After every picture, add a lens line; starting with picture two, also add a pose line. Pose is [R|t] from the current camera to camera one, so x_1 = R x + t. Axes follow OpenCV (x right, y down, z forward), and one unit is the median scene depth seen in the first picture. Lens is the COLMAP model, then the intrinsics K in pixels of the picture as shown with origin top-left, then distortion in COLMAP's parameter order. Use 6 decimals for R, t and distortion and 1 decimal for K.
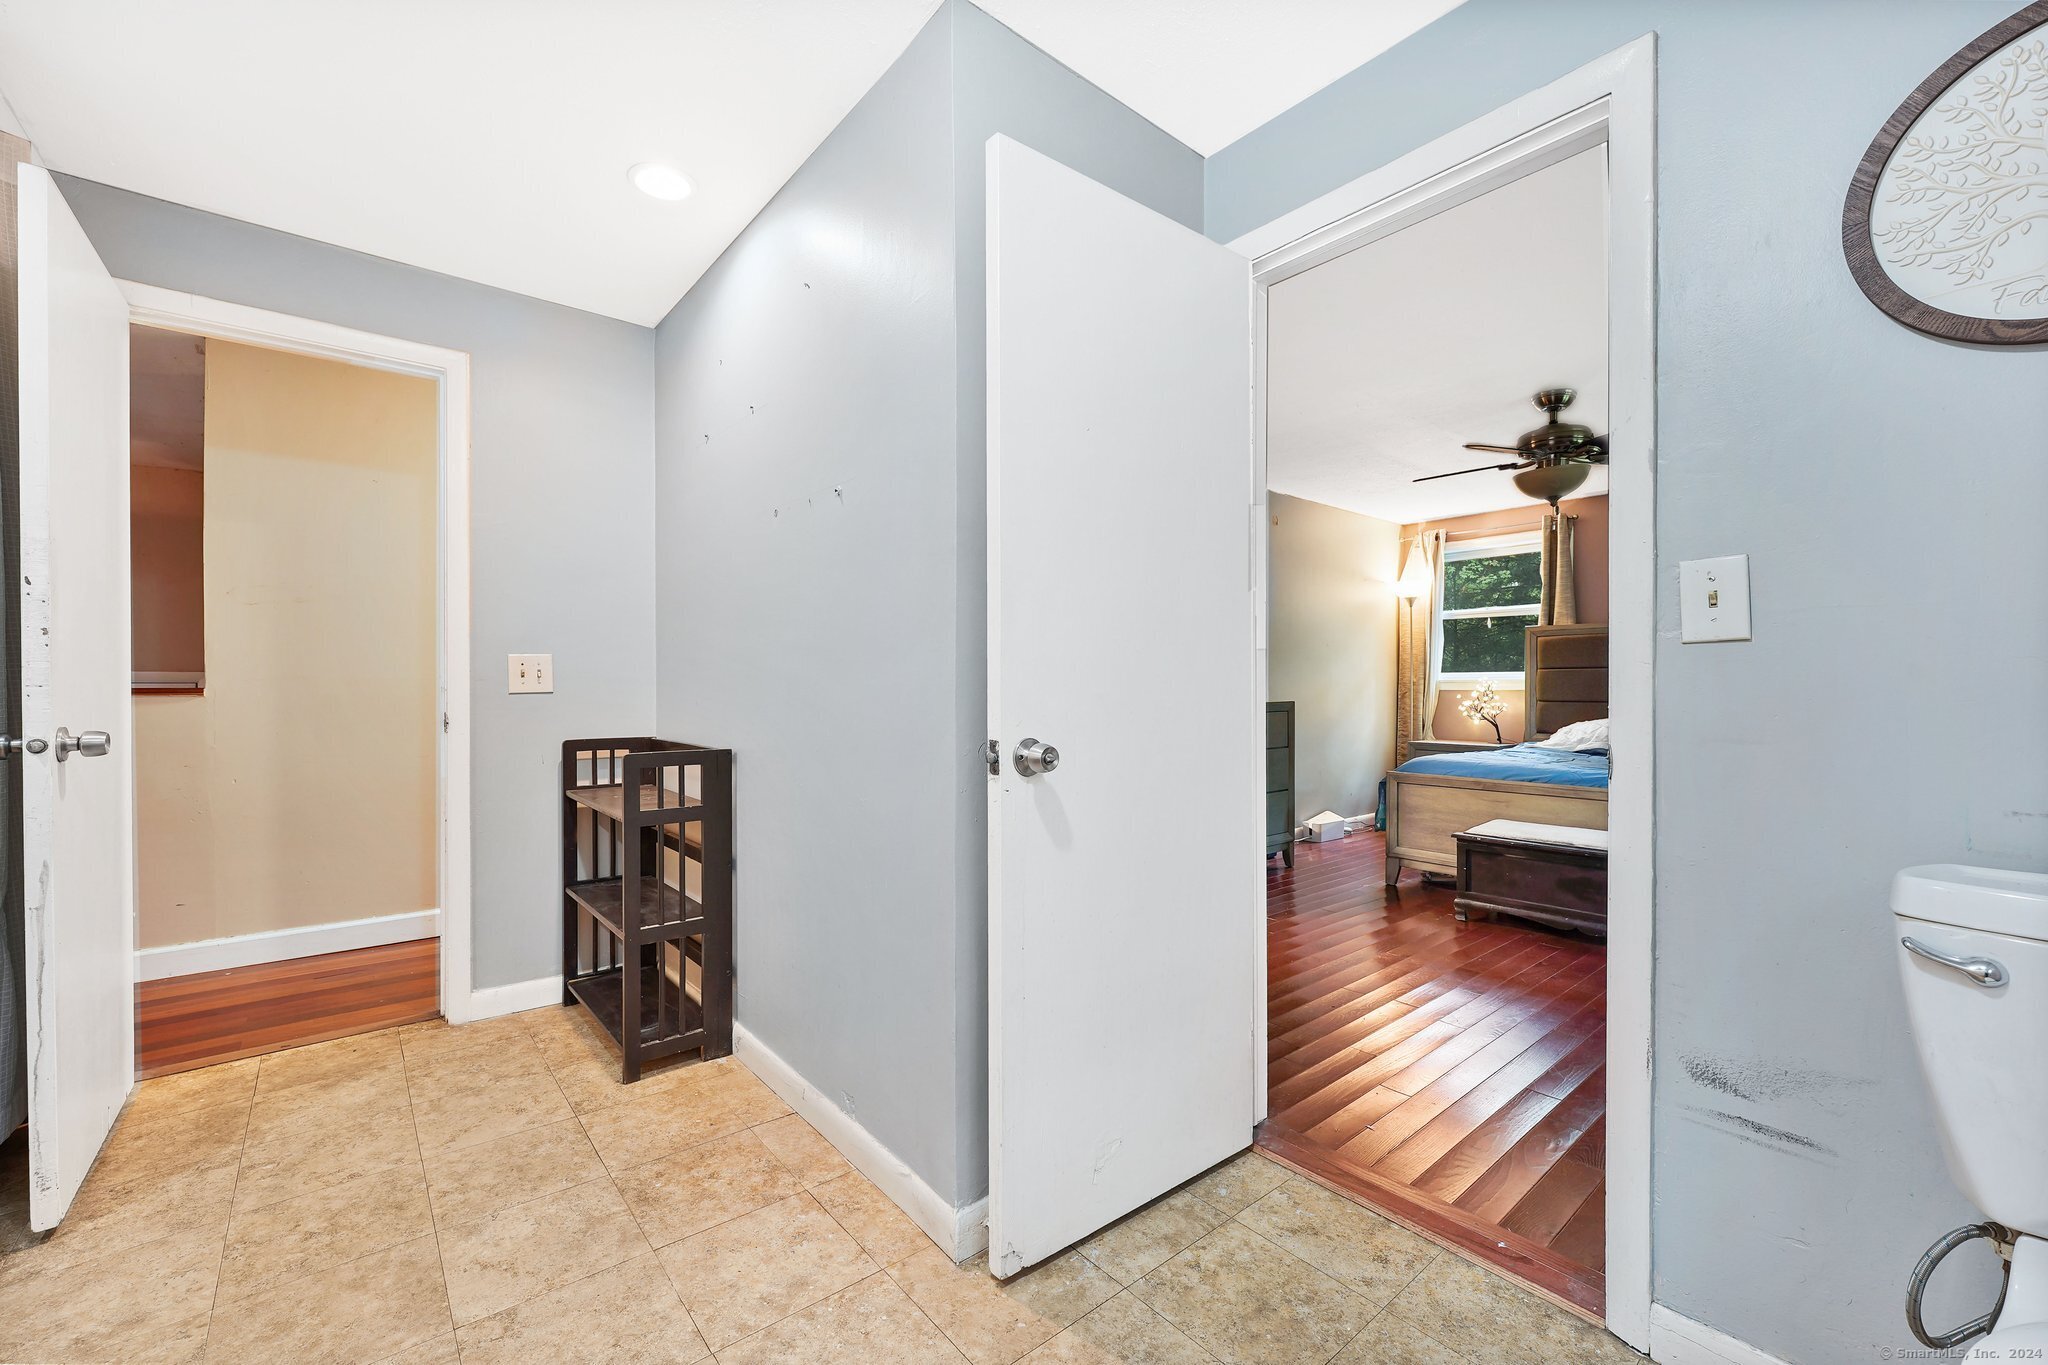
lens RADIAL K [[831.0, 0, 1023.4], [0, 831.0, 686.9], [0, 0, 1]] dist [-0.002147, 0.000327]
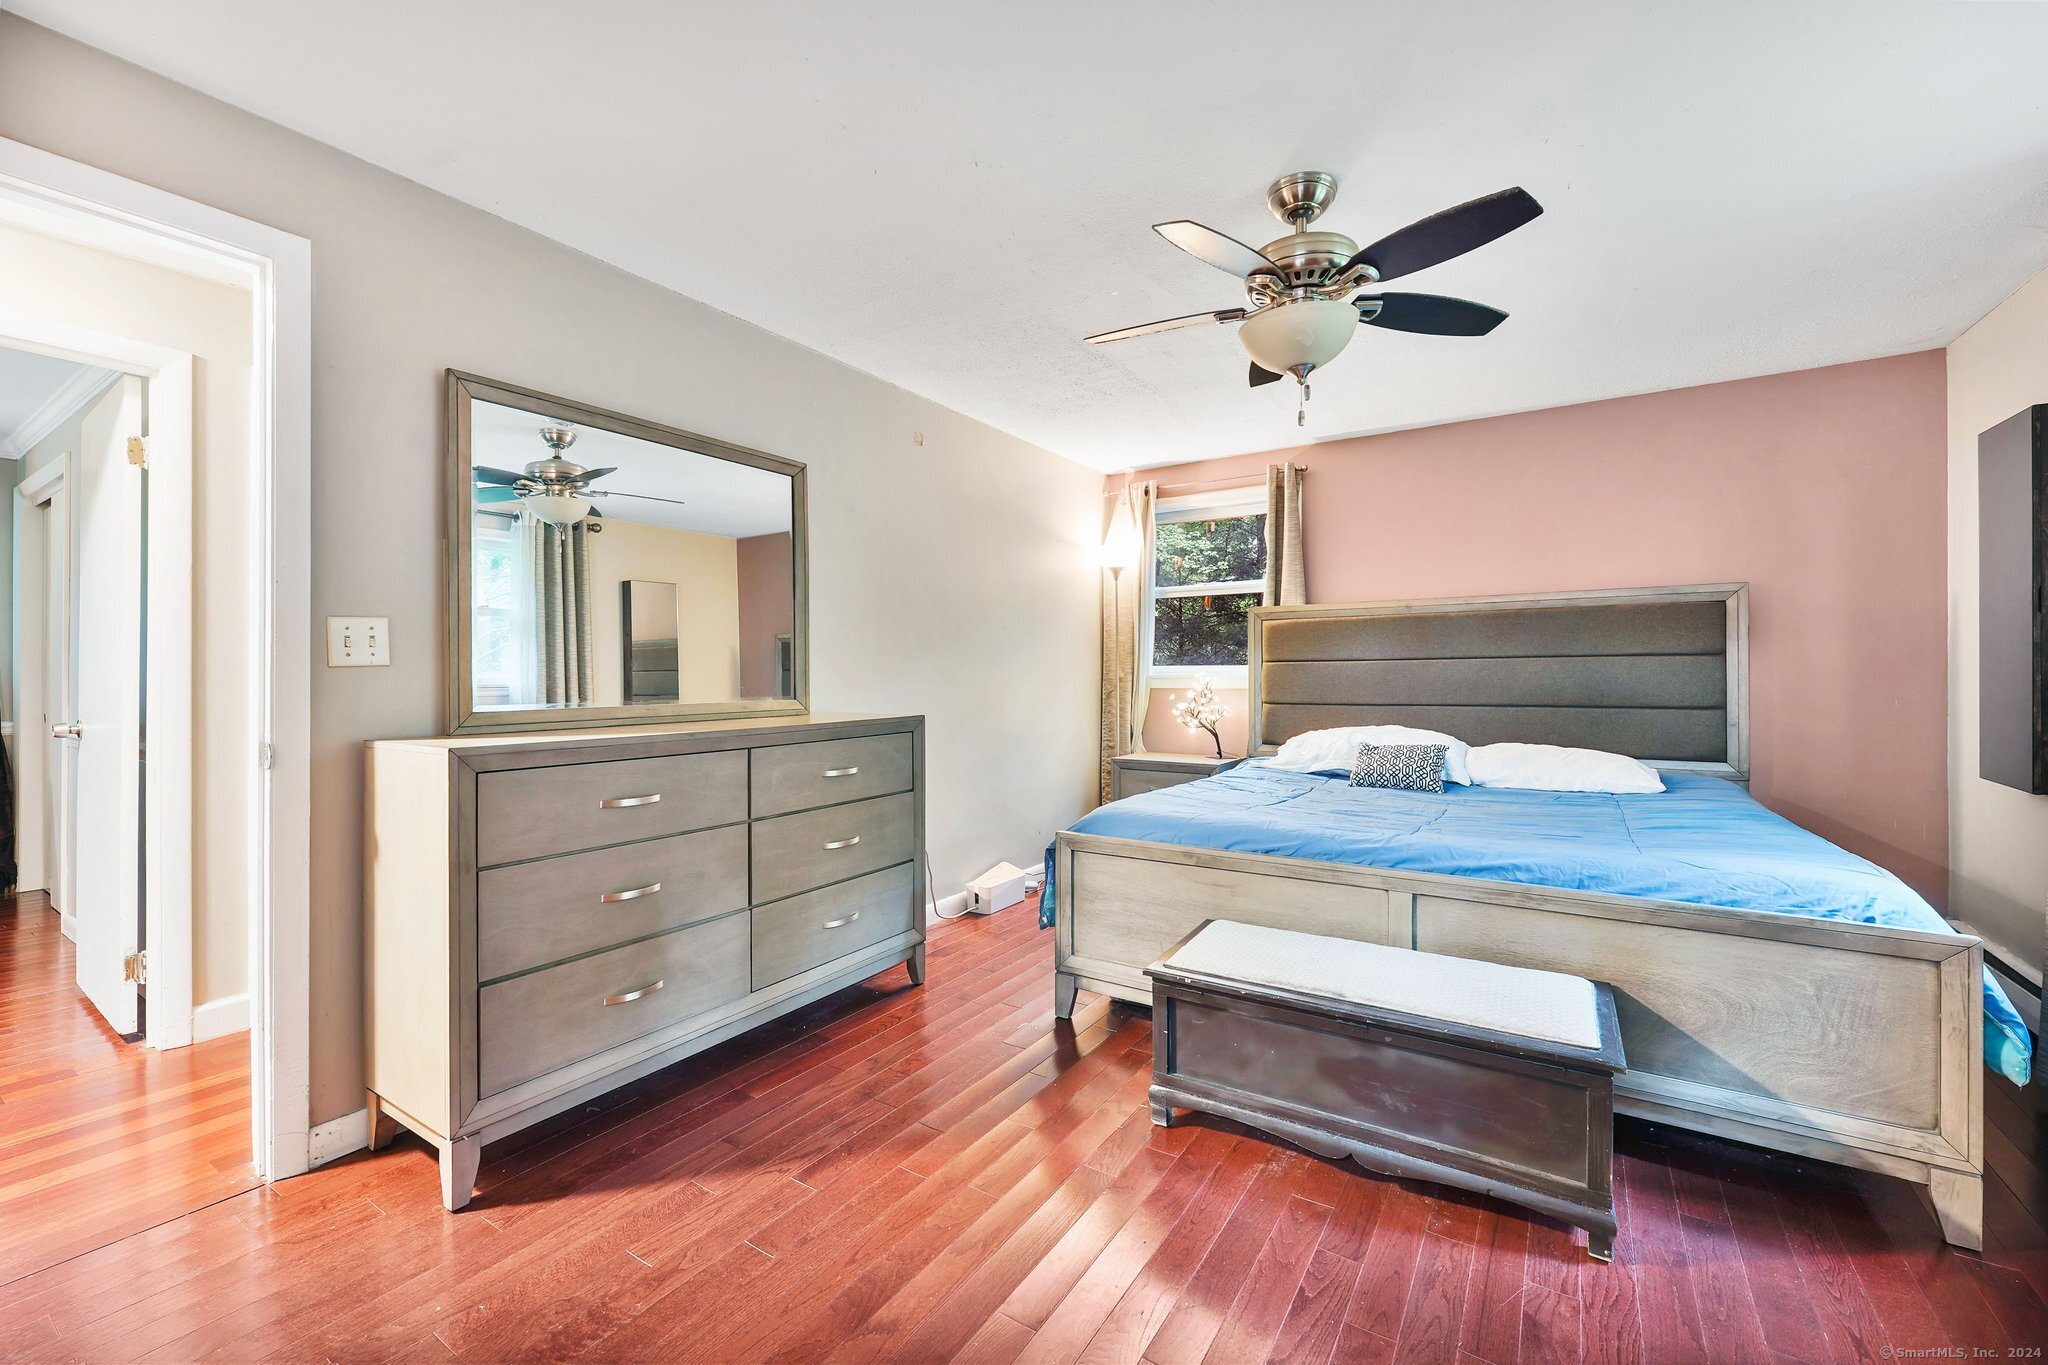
lens RADIAL K [[831.0, 0, 1034.5], [0, 831.0, 669.1], [0, 0, 1]] dist [-0.002147, 0.000327]
pose [[0.954690, -0.001762, 0.297596, 0.183158], [0.003789, 0.999973, -0.006235, -0.010564], [-0.297577, 0.007080, 0.954672, 0.320664]]
